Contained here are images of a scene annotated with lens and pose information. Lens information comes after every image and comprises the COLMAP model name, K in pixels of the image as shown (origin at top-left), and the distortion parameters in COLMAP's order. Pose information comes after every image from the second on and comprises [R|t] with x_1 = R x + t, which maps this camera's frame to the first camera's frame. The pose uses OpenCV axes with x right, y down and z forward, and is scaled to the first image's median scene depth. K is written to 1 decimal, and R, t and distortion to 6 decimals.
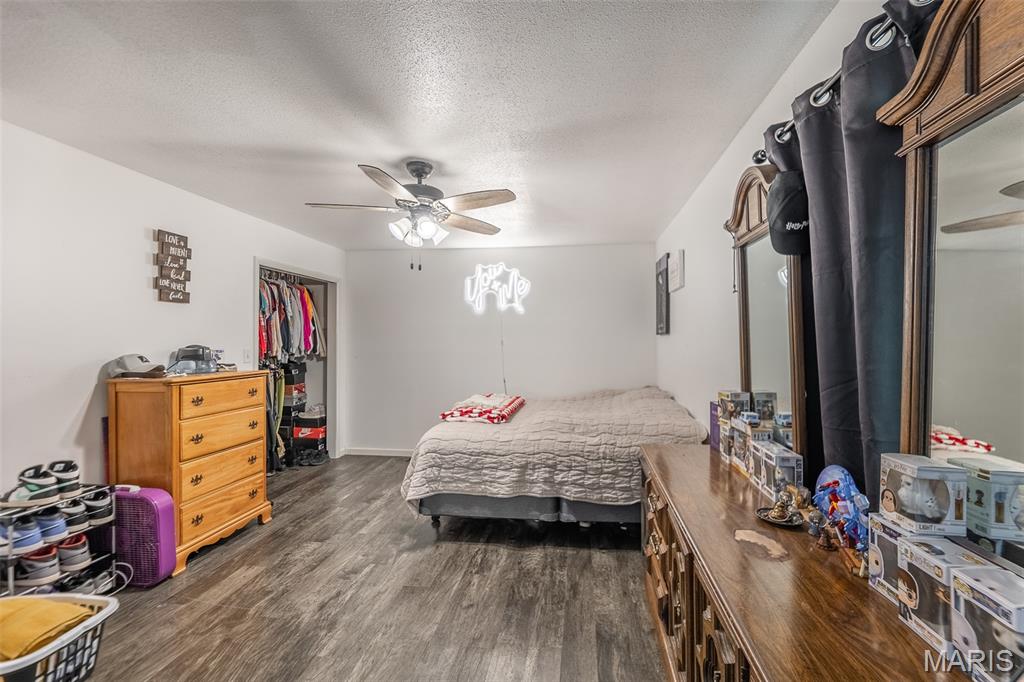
lens RADIAL K [[414.7, 0, 536.0], [0, 414.7, 340.6], [0, 0, 1]] dist [0.001691, -0.000658]
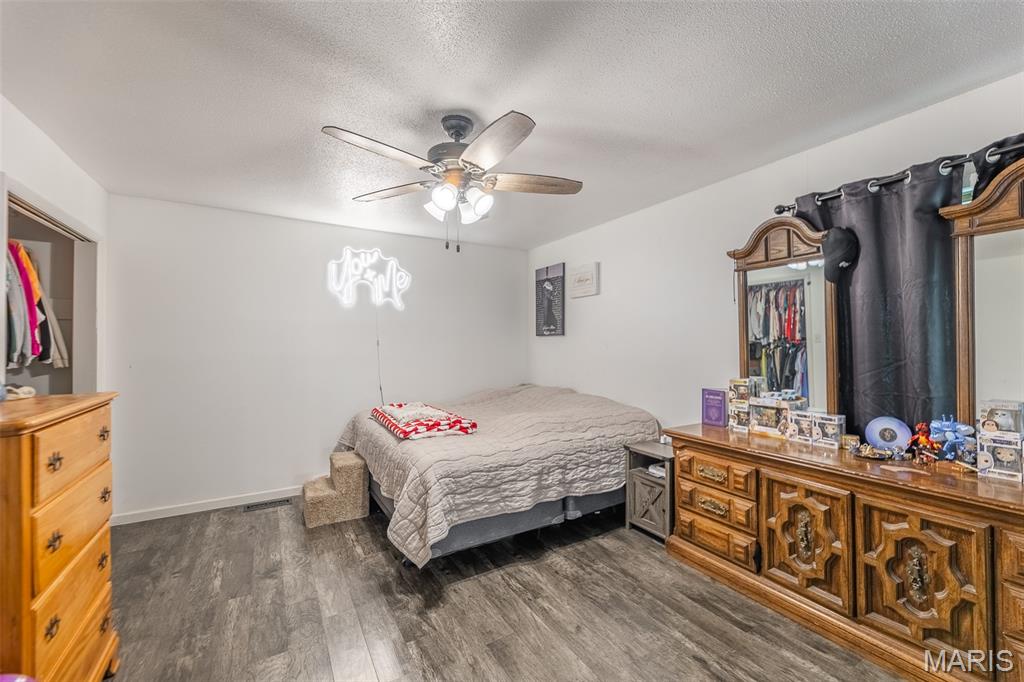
lens RADIAL K [[414.7, 0, 515.3], [0, 414.7, 342.3], [0, 0, 1]] dist [0.001691, -0.000658]
pose [[0.790018, 0.003575, 0.613073, -0.652961], [-0.001866, 0.999992, -0.003427, 0.008559], [-0.613081, 0.001563, 0.790019, 0.280801]]
